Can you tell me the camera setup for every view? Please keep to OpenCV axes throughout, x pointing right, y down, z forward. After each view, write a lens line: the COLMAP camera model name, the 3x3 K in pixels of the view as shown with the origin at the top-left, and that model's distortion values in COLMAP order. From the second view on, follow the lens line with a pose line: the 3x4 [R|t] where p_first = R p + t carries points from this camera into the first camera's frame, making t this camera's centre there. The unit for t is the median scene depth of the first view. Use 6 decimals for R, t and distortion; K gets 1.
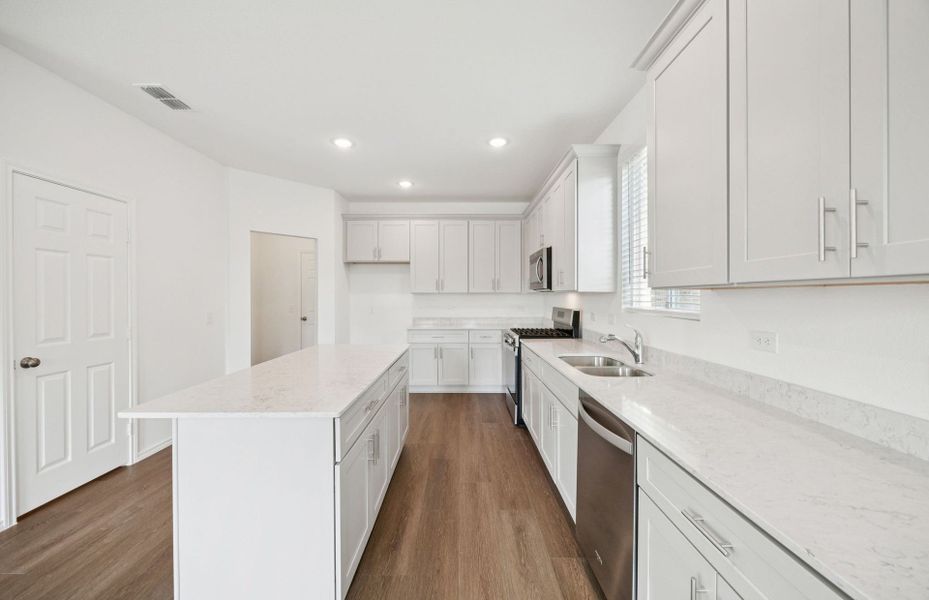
lens RADIAL K [[357.0, 0, 467.6], [0, 357.0, 297.0], [0, 0, 1]] dist [-0.001917, -0.000093]
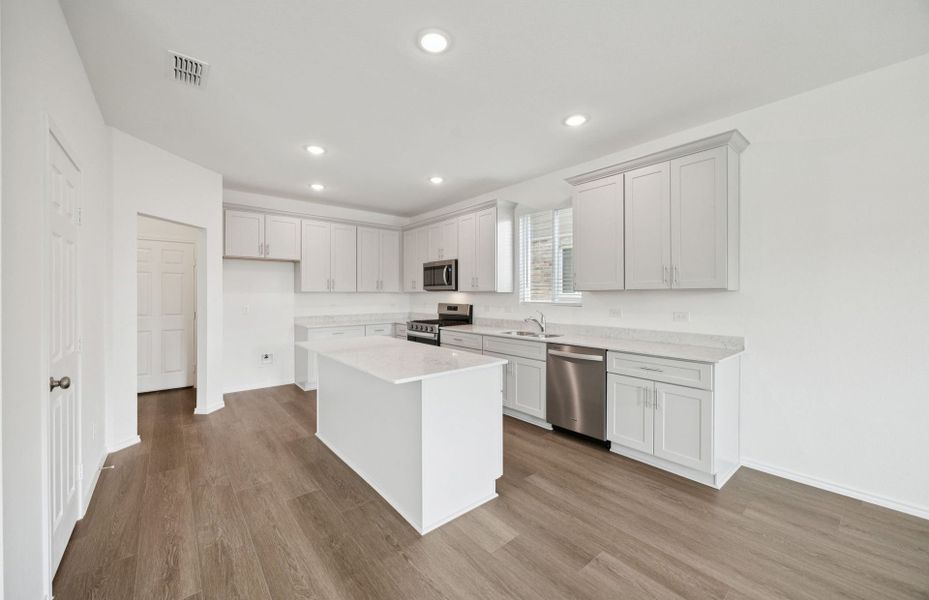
lens RADIAL K [[351.4, 0, 466.9], [0, 351.4, 295.3], [0, 0, 1]] dist [0.000807, 0.000084]
pose [[0.767524, -0.001110, 0.641019, -0.469532], [0.002890, 0.999994, -0.001728, 0.001472], [-0.641013, 0.003179, 0.767523, -0.058148]]
